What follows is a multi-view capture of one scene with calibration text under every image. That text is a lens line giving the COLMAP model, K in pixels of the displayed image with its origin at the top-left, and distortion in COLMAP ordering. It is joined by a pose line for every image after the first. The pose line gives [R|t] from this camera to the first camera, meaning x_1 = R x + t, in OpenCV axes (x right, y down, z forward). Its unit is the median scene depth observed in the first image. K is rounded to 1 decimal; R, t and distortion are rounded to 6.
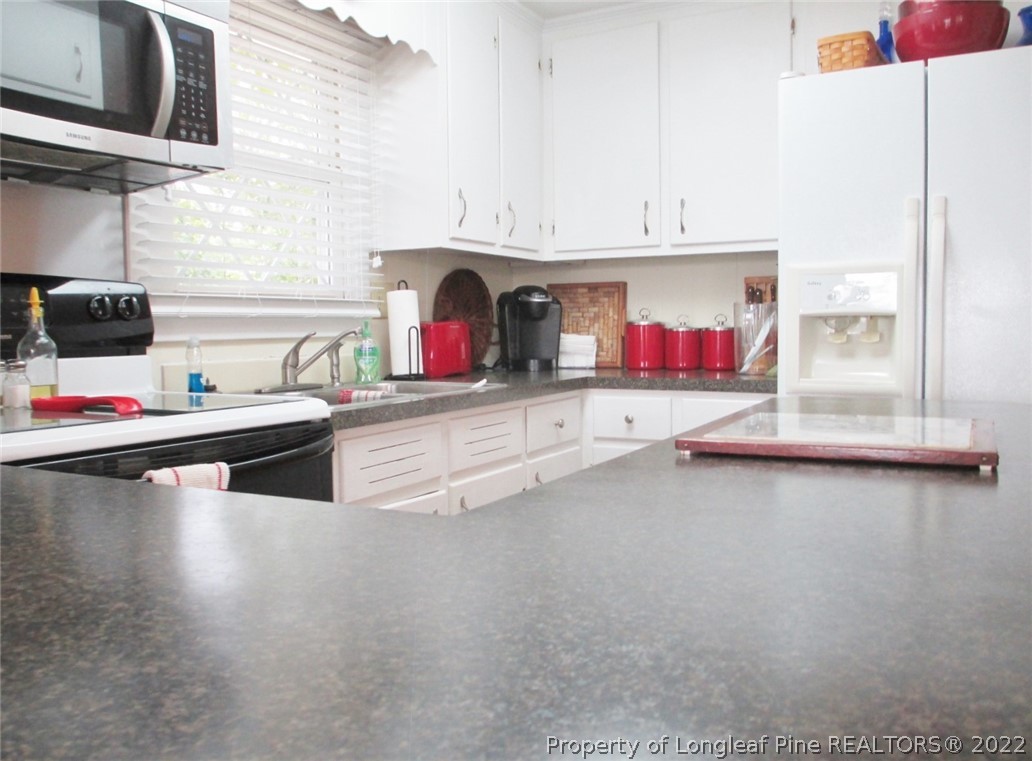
lens RADIAL K [[884.5, 0, 516.0], [0, 884.5, 380.5], [0, 0, 1]] dist [-0.062102, 0.024077]
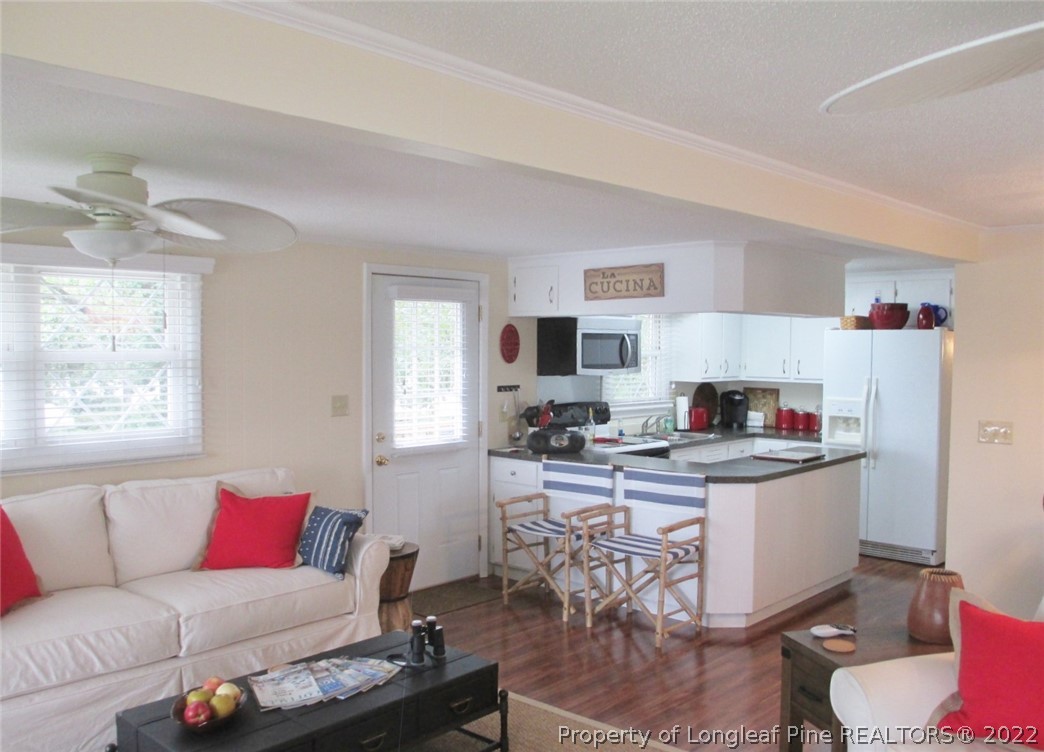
lens RADIAL K [[913.3, 0, 522.0], [0, 913.3, 376.0], [0, 0, 1]] dist [-0.044036, 0.004465]
pose [[0.970194, 0.027862, -0.240722, 0.056742], [-0.033647, 0.999235, -0.019954, -0.092446], [0.239982, 0.027458, 0.970389, -1.694148]]
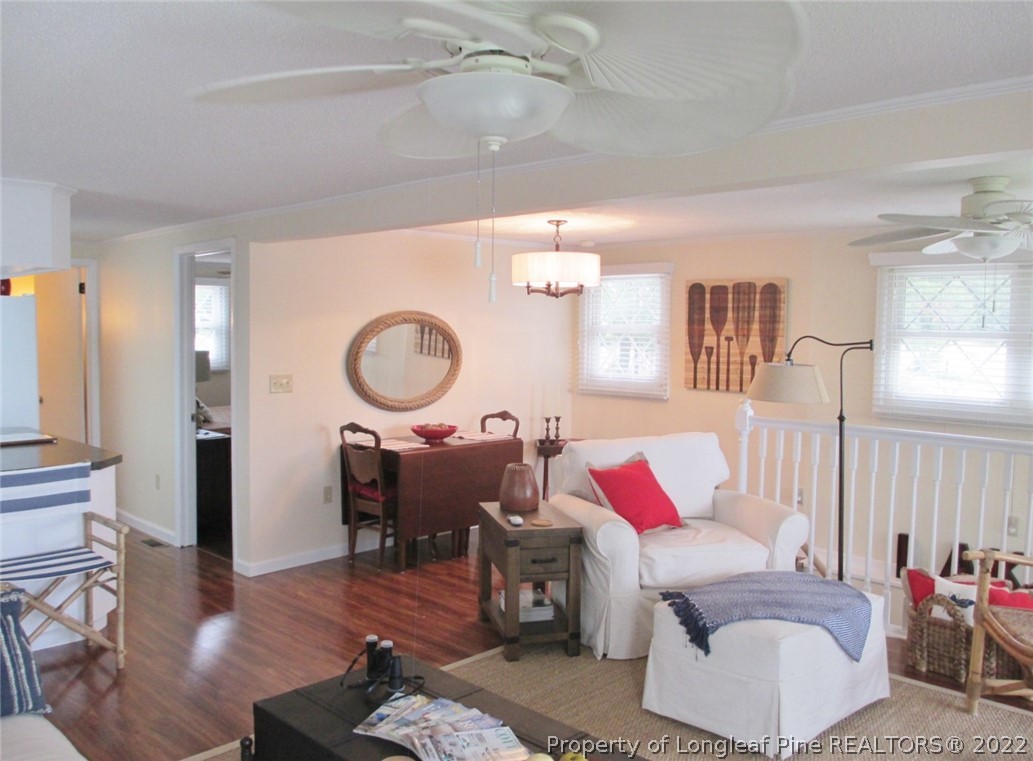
lens RADIAL K [[885.4, 0, 516.5], [0, 885.4, 380.5], [0, 0, 1]] dist [-0.062102, 0.024077]
pose [[0.277695, -0.042315, 0.959737, -1.175181], [0.047515, 0.998412, 0.030272, -0.092191], [-0.959493, 0.037196, 0.279265, -0.988702]]
